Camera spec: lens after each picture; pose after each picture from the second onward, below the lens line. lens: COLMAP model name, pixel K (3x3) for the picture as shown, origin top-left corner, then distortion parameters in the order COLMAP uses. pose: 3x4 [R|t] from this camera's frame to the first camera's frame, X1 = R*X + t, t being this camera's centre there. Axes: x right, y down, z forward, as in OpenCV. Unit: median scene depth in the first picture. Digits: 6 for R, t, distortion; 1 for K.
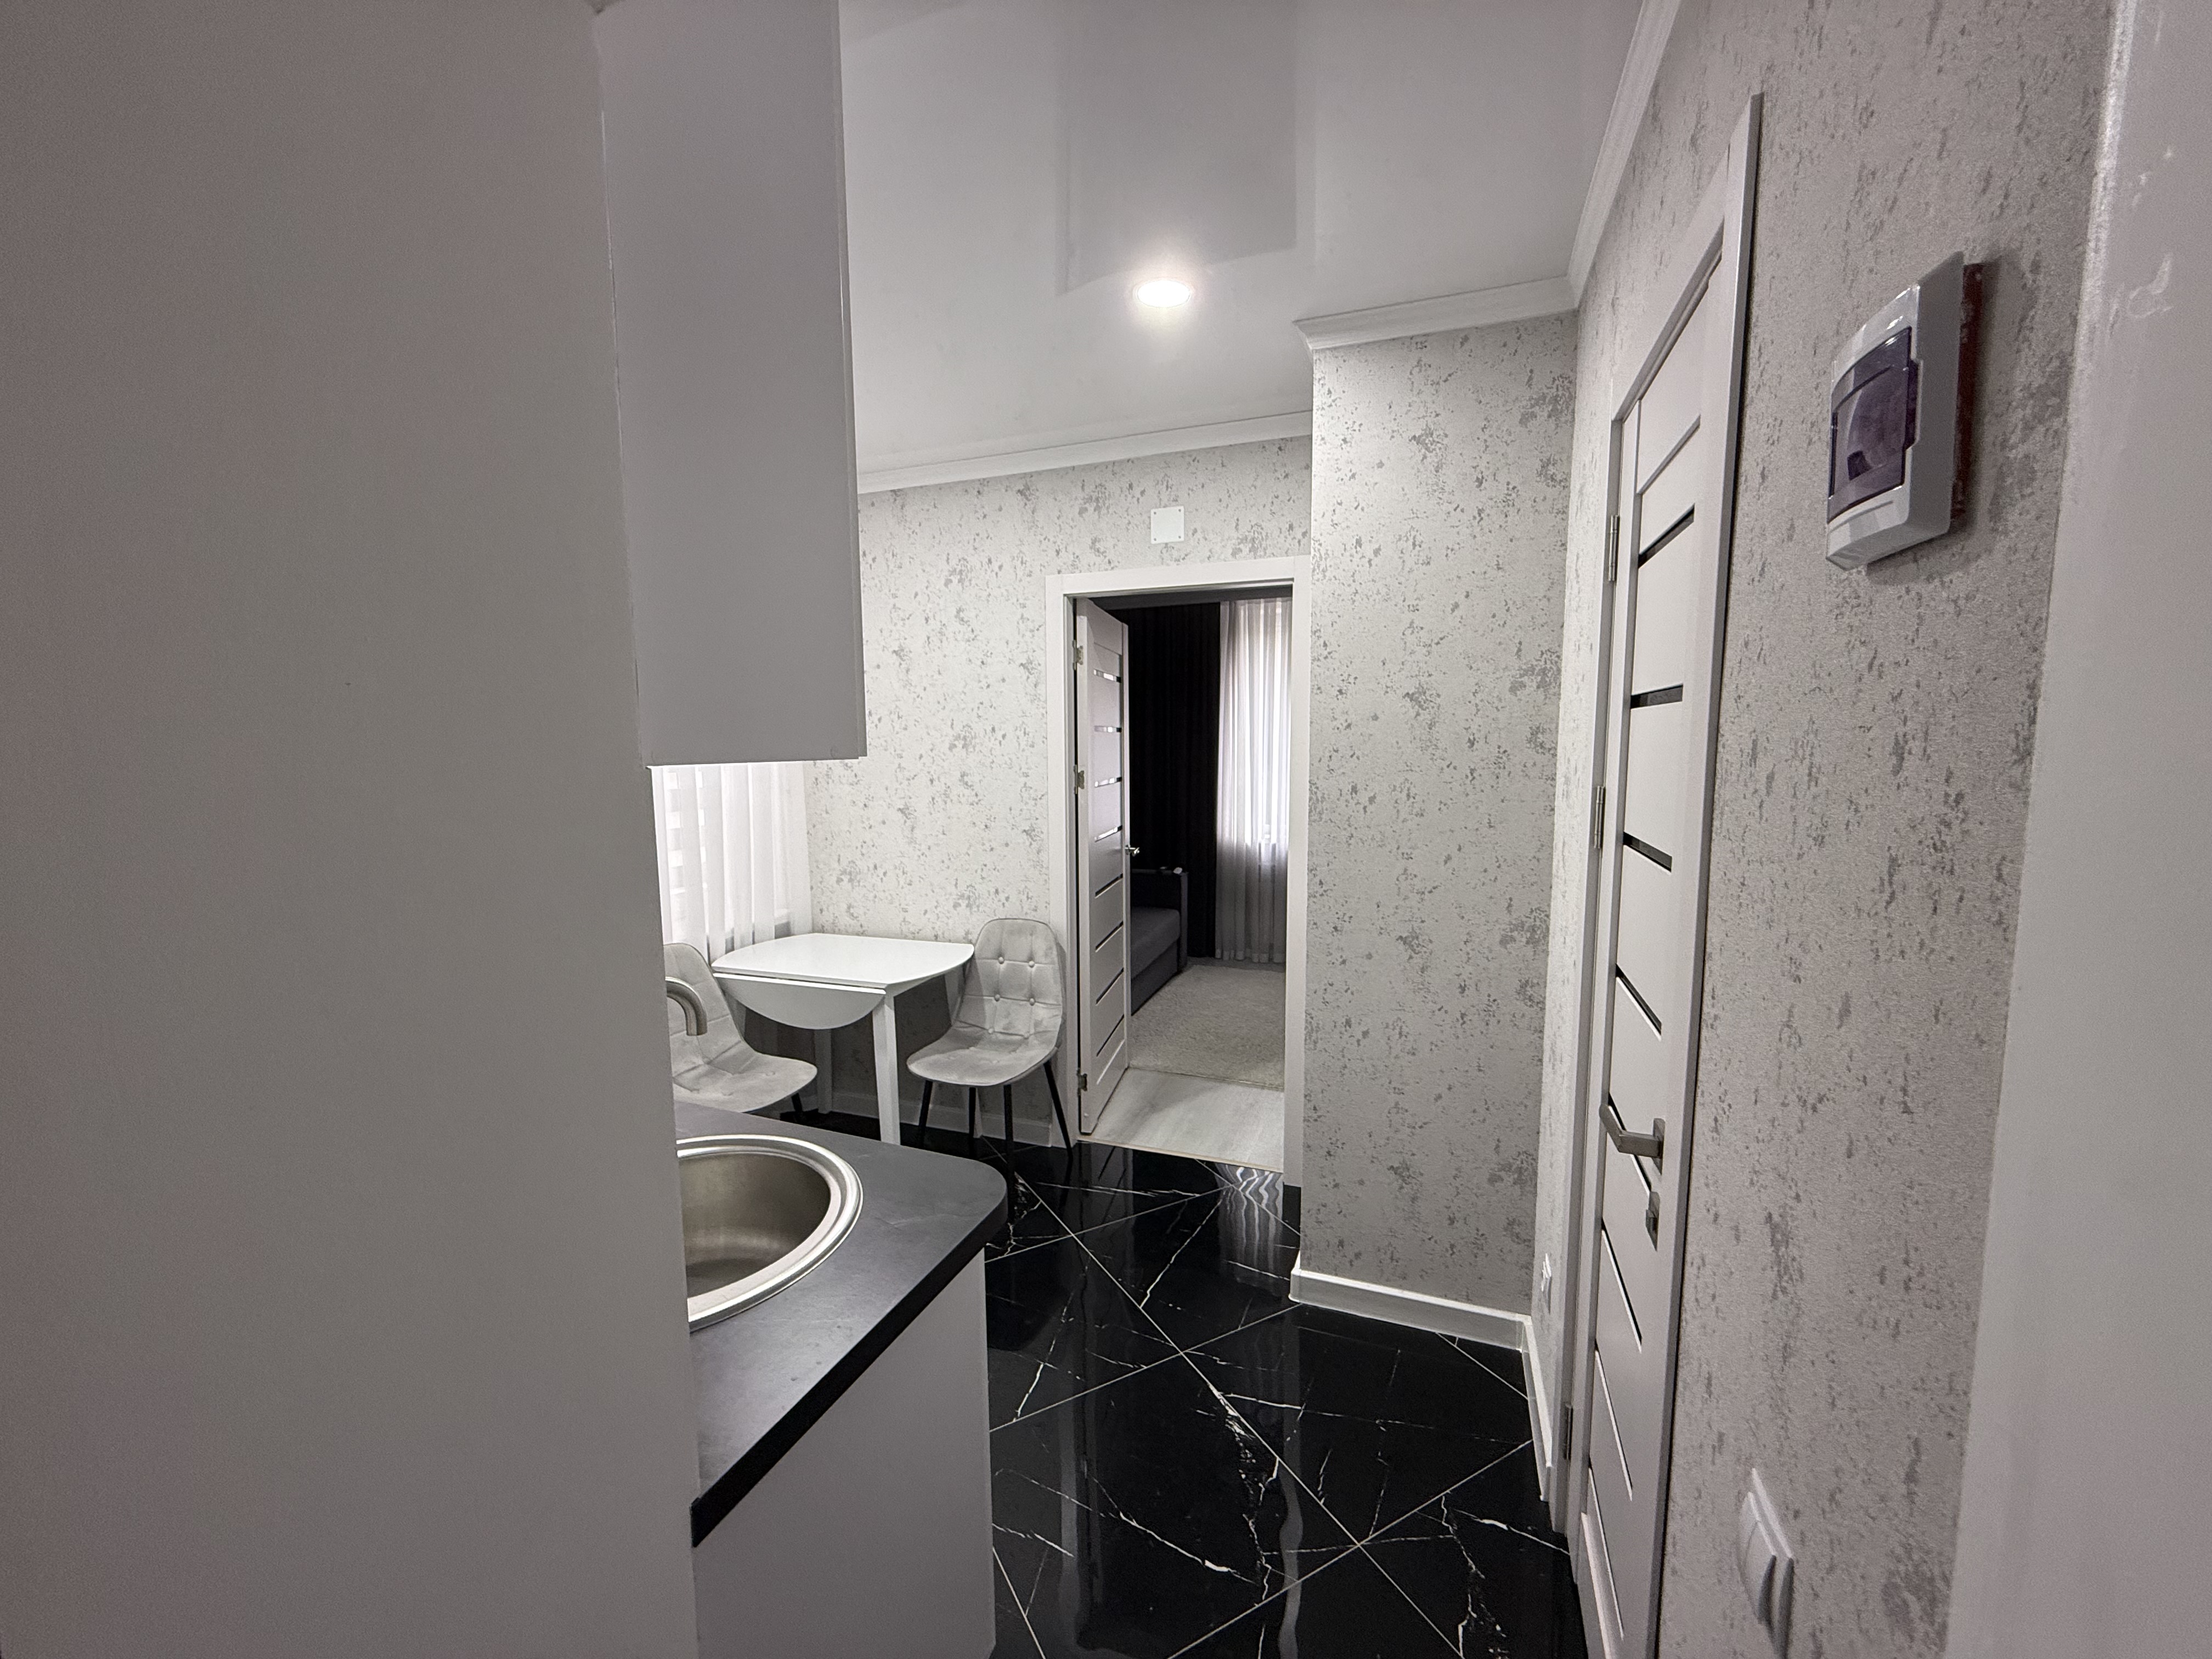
lens RADIAL K [[882.8, 0, 1108.0], [0, 882.8, 835.4], [0, 0, 1]] dist [-0.002039, 0.000397]
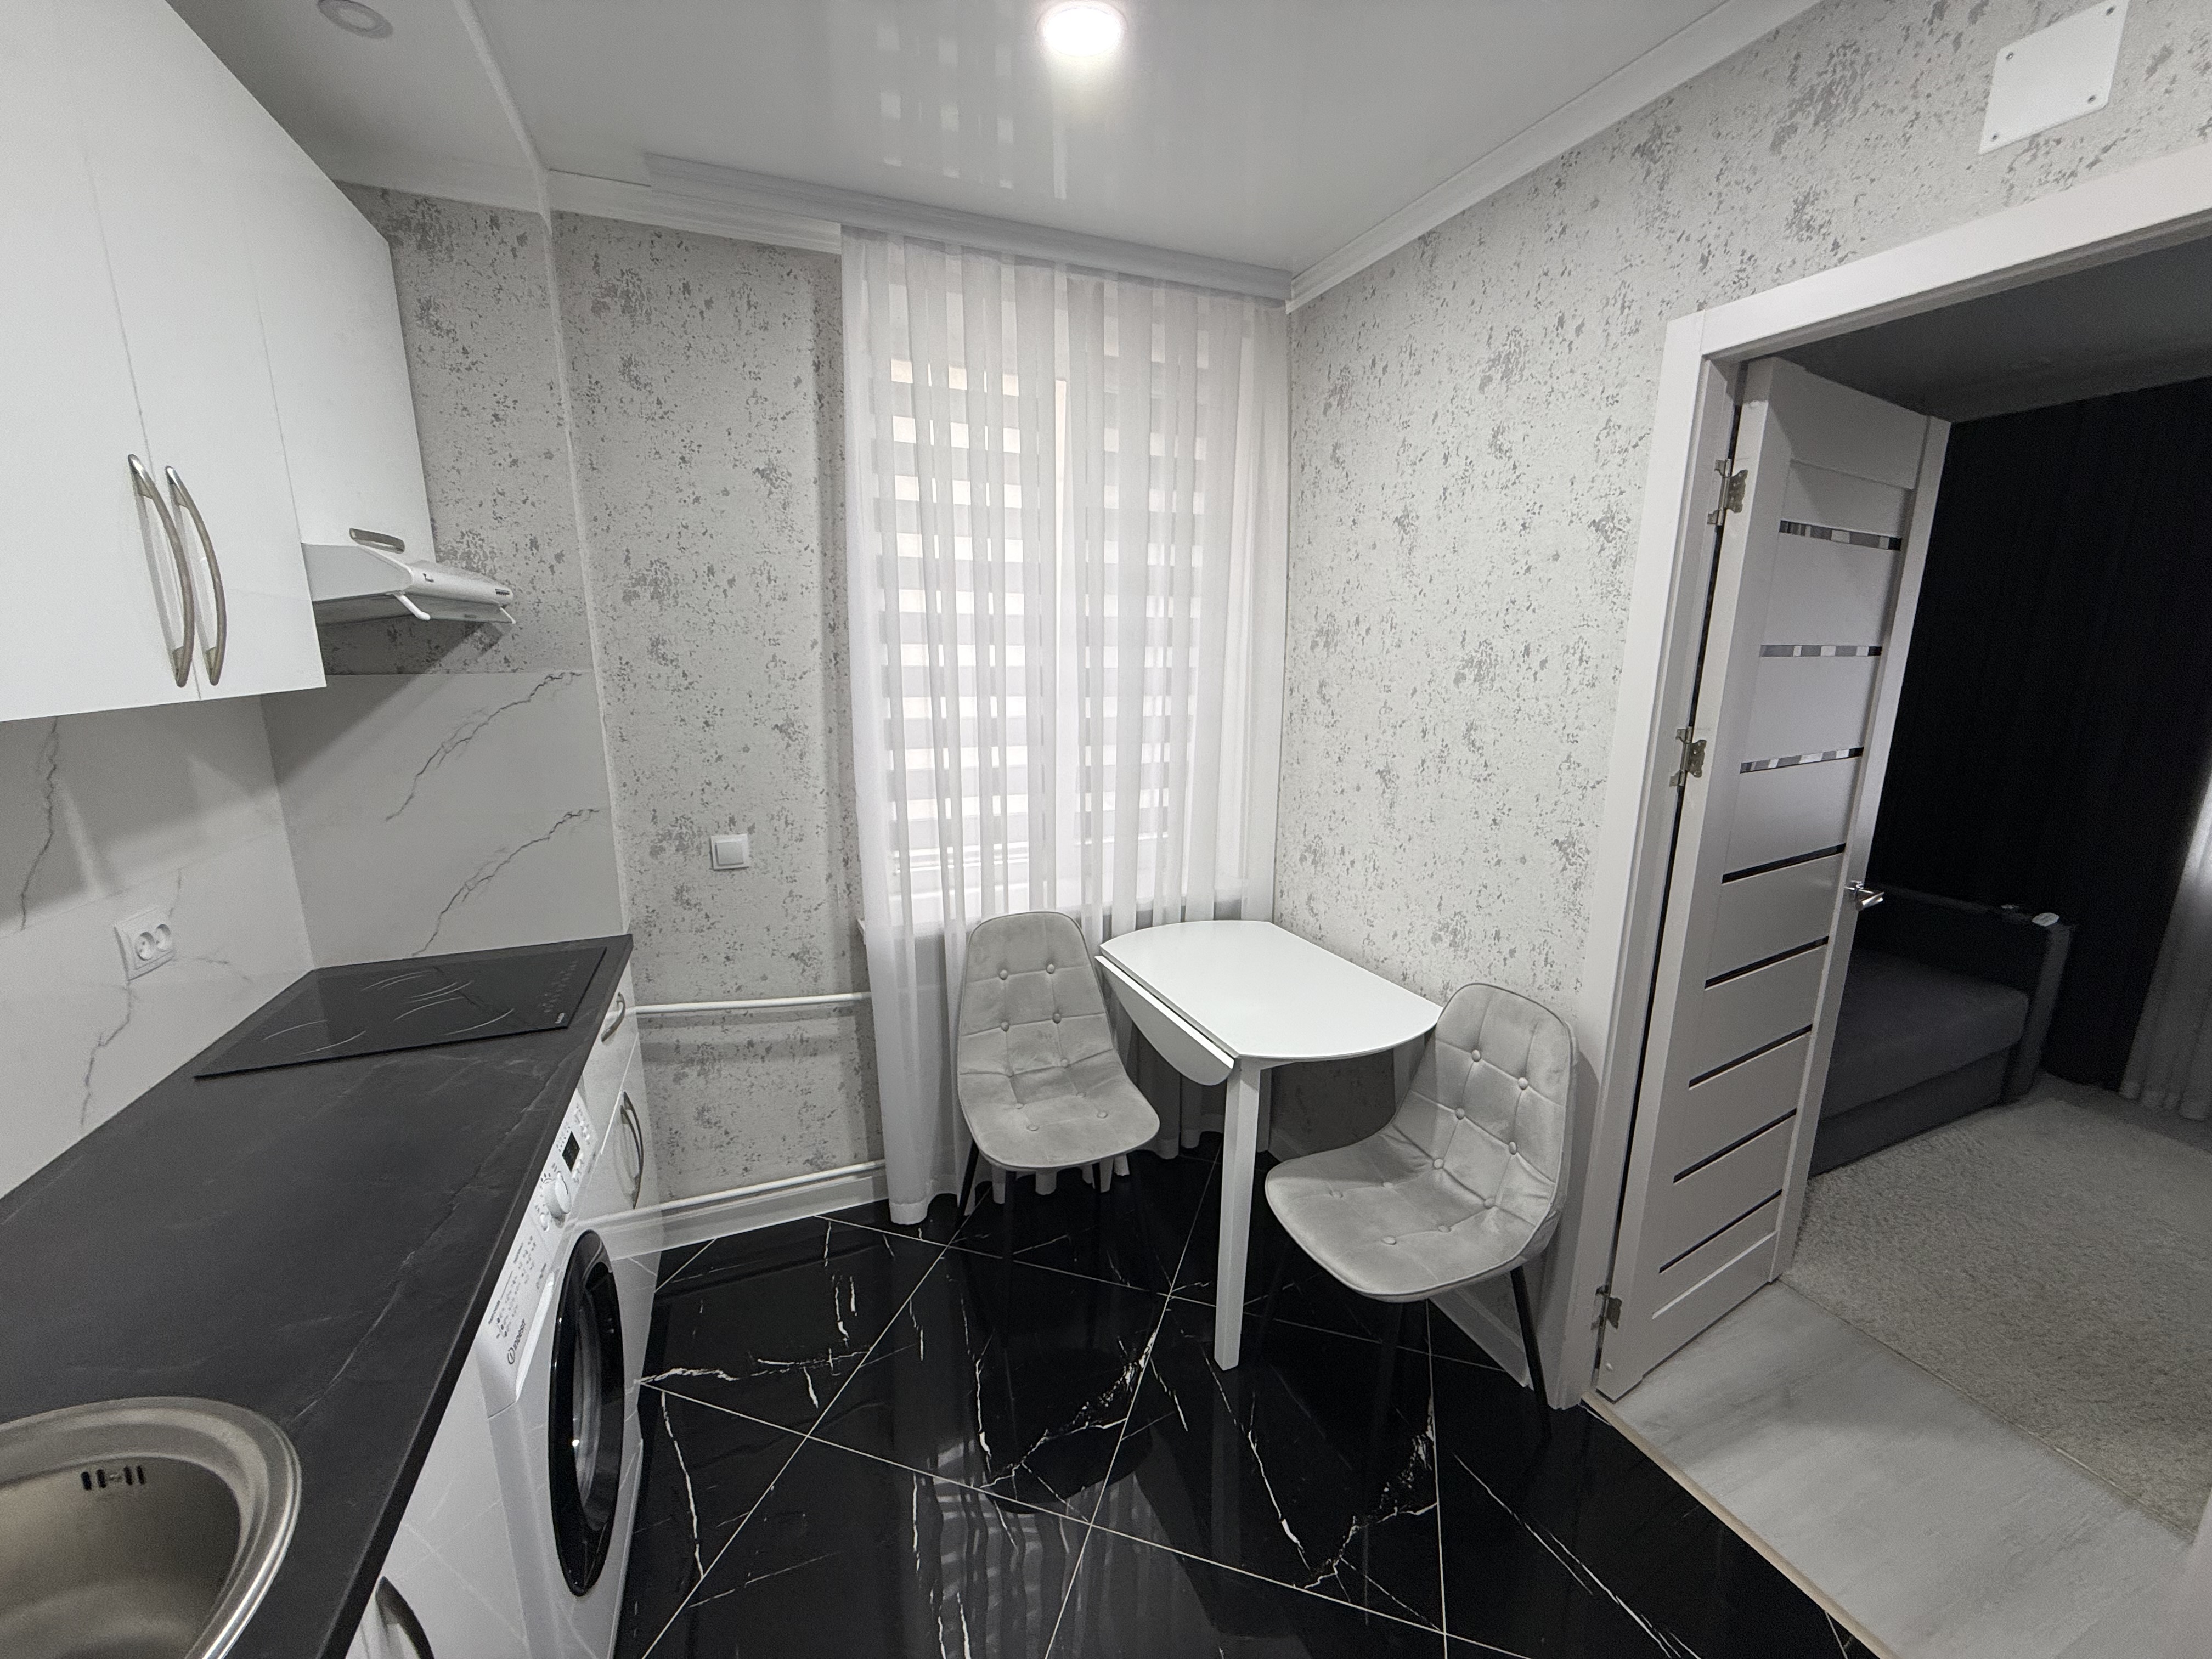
lens RADIAL K [[882.8, 0, 1108.0], [0, 882.8, 835.4], [0, 0, 1]] dist [-0.002039, 0.000397]
pose [[0.692515, 0.165670, -0.702123, 0.092522], [-0.088676, 0.985441, 0.145058, -0.062176], [0.715932, -0.038194, 0.697124, 0.420349]]
